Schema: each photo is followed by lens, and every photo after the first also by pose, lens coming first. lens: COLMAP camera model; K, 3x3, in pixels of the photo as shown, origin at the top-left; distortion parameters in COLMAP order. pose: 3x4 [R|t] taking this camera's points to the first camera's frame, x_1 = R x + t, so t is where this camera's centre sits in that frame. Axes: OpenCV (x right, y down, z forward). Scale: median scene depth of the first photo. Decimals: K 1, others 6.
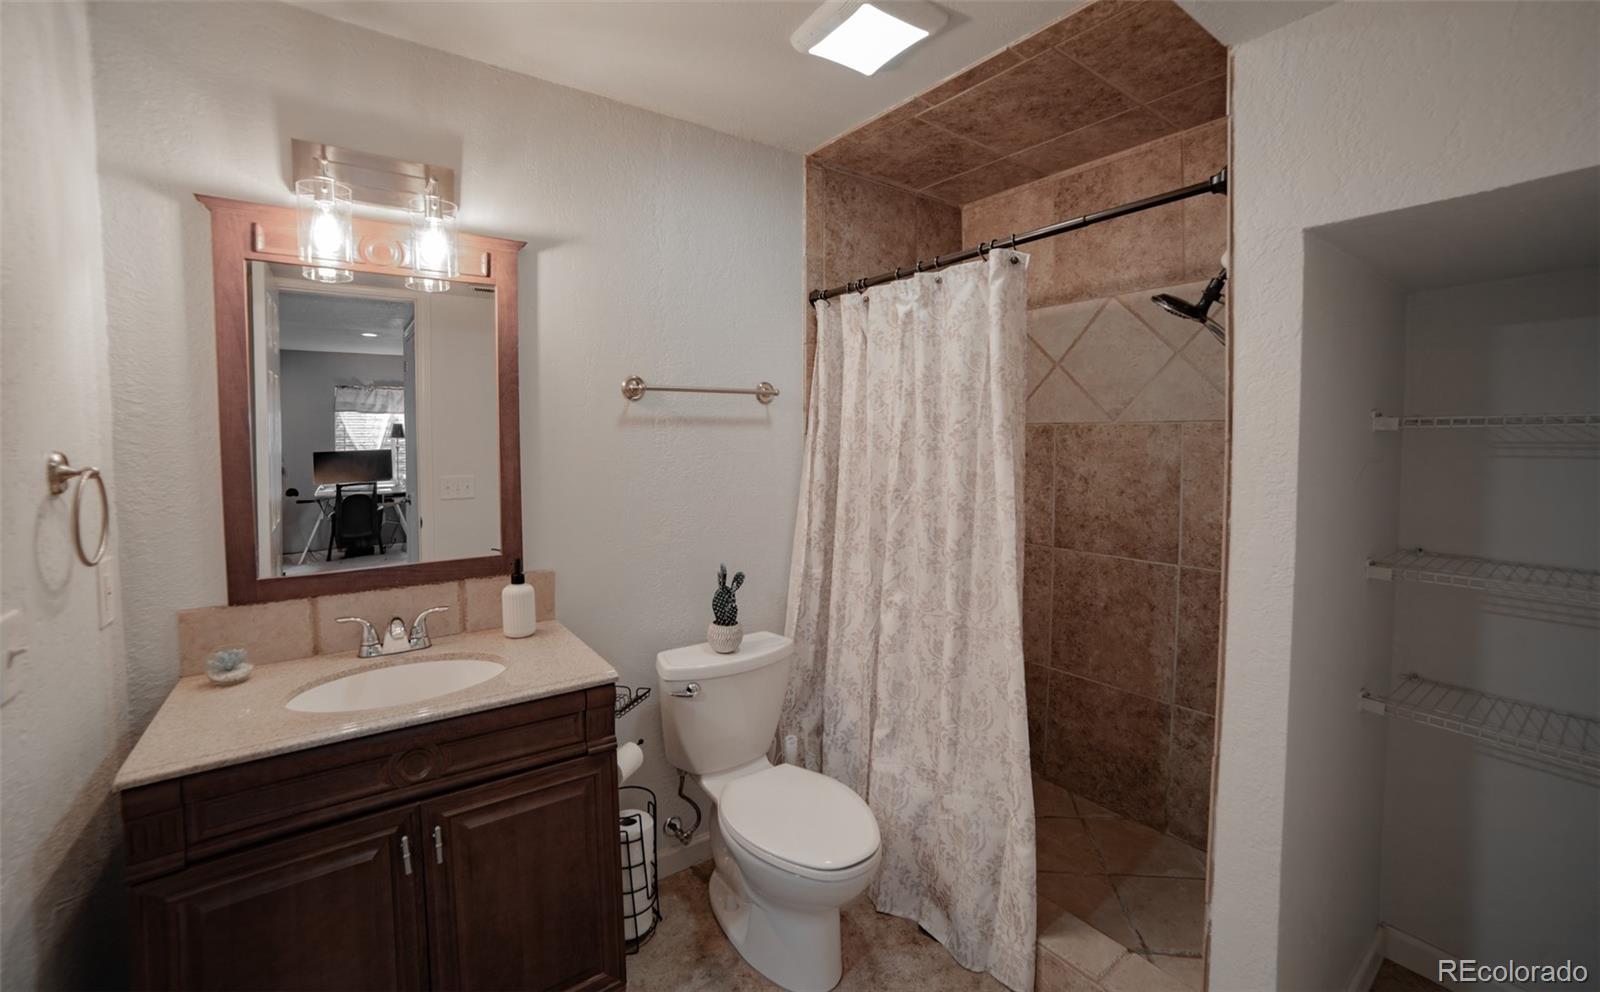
lens RADIAL K [[684.1, 0, 795.6], [0, 684.1, 459.9], [0, 0, 1]] dist [-0.002814, 0.000066]
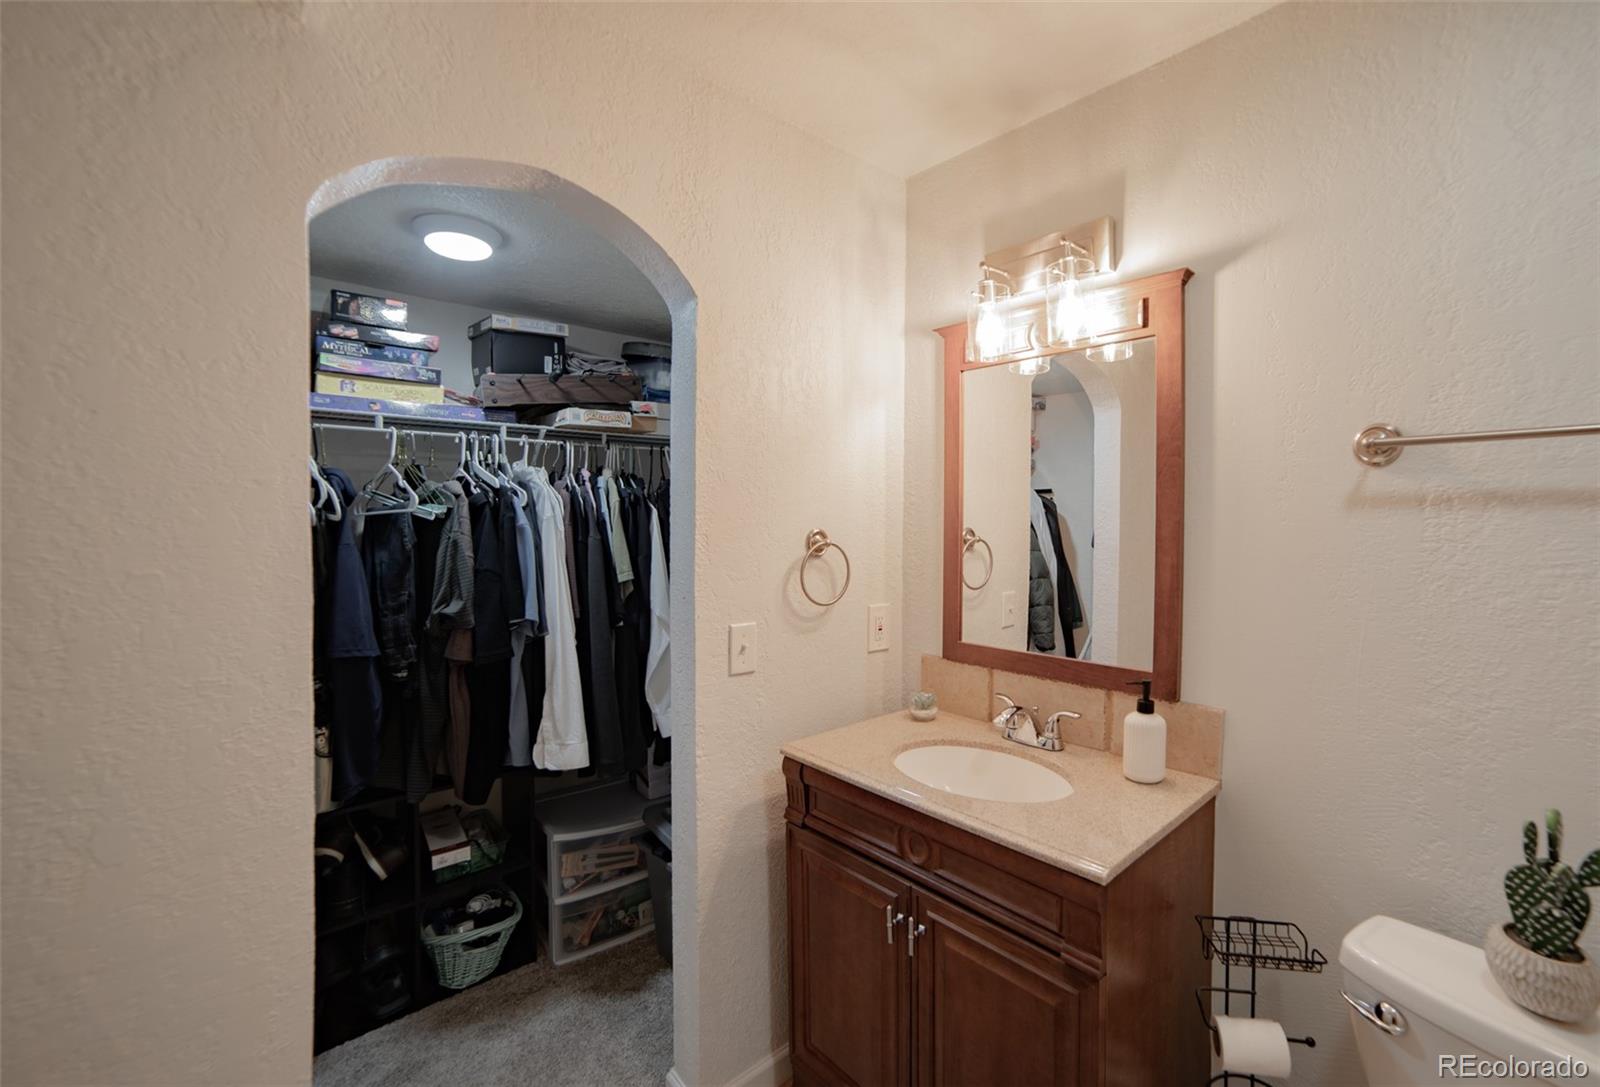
lens RADIAL K [[688.6, 0, 802.9], [0, 688.6, 526.8], [0, 0, 1]] dist [-0.000315, 0.000050]
pose [[0.151891, 0.015782, -0.988271, 0.326613], [-0.051804, 0.998625, 0.007986, -0.017062], [0.987039, 0.049984, 0.152499, 0.522941]]
